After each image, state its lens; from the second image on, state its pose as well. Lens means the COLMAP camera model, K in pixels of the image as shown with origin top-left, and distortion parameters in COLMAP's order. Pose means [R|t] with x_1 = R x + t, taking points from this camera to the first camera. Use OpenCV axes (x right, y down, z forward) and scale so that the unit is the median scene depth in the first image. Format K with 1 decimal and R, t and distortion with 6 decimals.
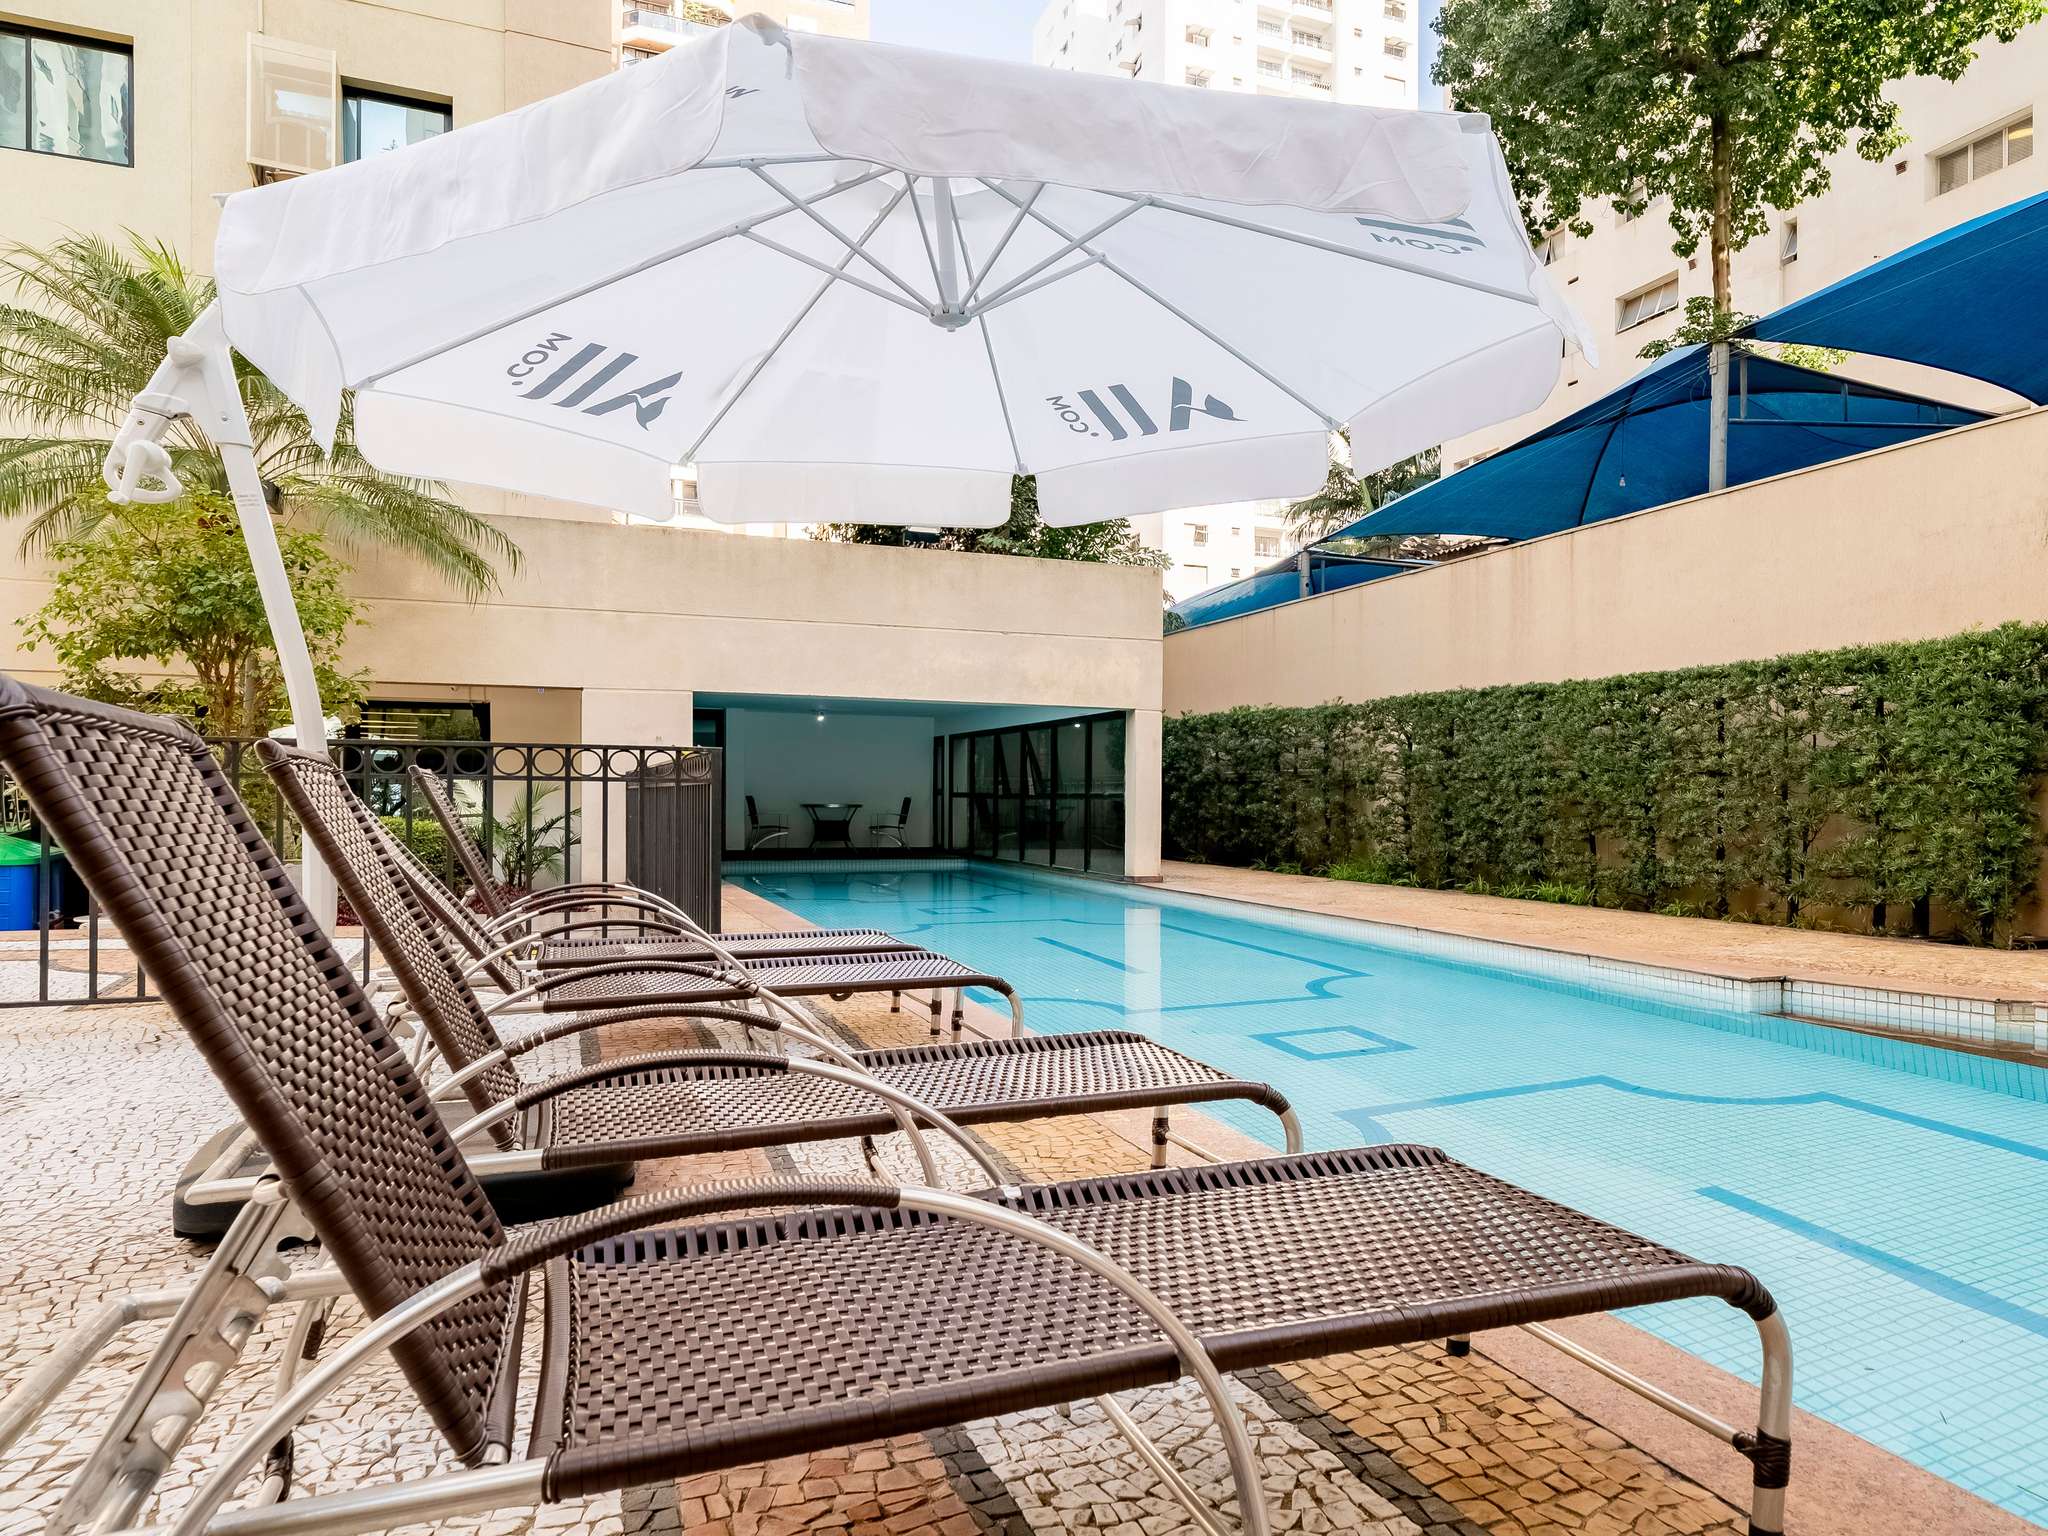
lens RADIAL K [[1191.3, 0, 1022.5], [0, 1191.3, 772.2], [0, 0, 1]] dist [-0.001244, 0.001037]
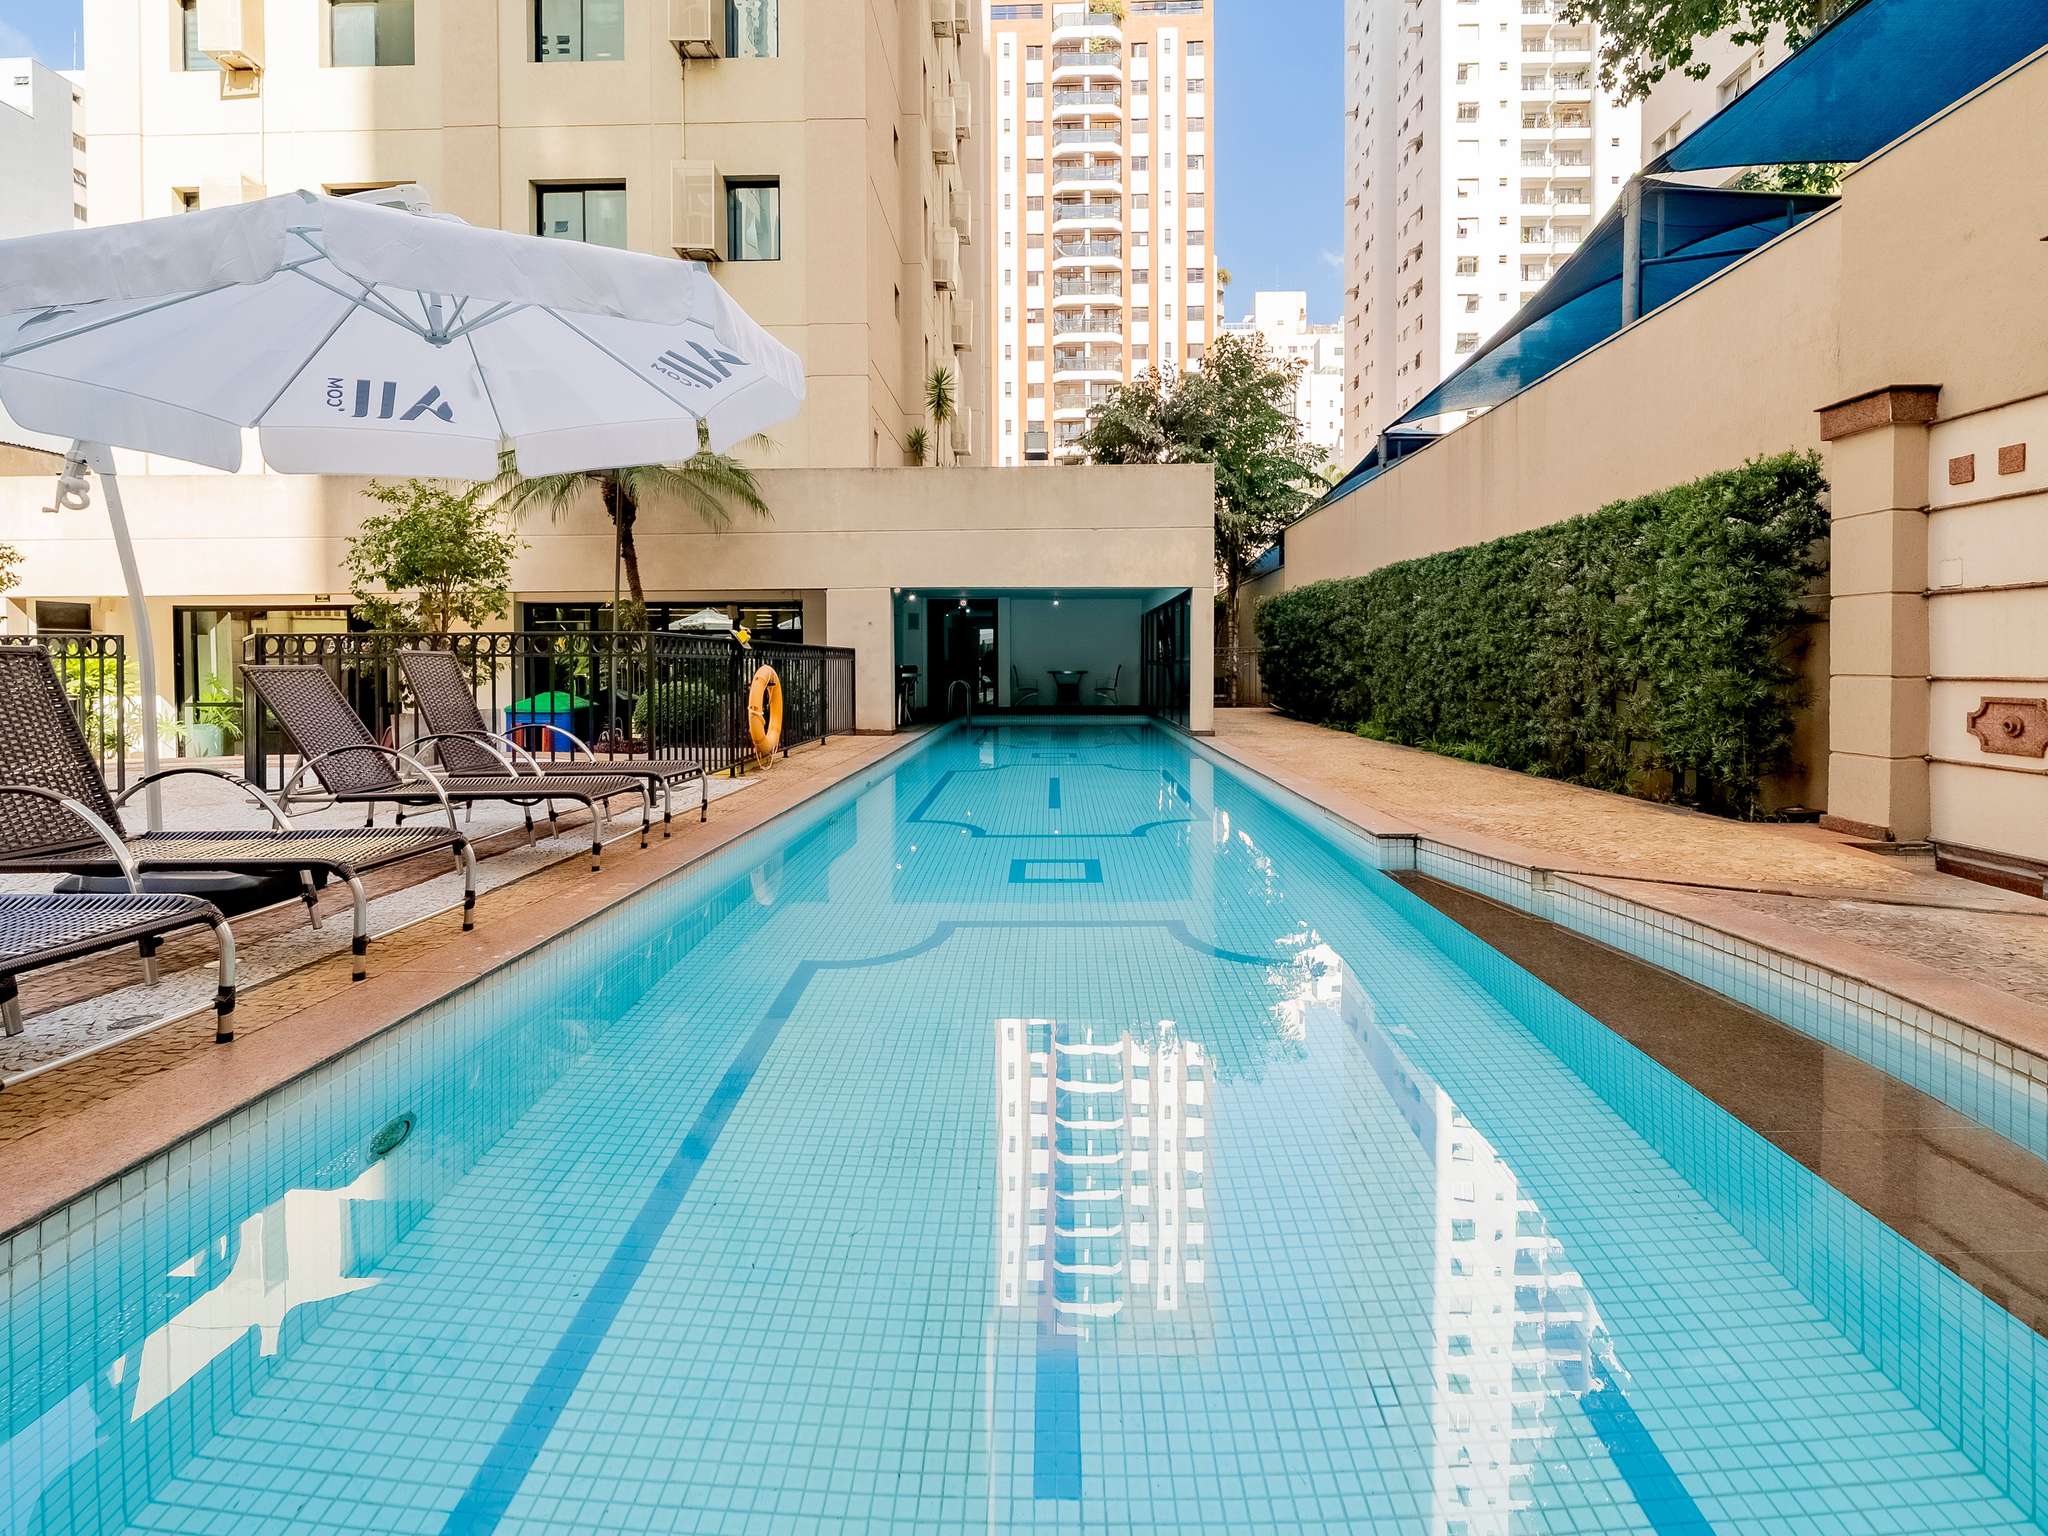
lens RADIAL K [[971.6, 0, 1039.4], [0, 971.6, 697.2], [0, 0, 1]] dist [-0.003866, -0.000687]
pose [[0.925656, 0.001882, -0.378361, 0.484572], [0.018219, 0.998606, 0.049539, 0.006981], [0.377926, -0.052749, 0.924332, 0.094739]]
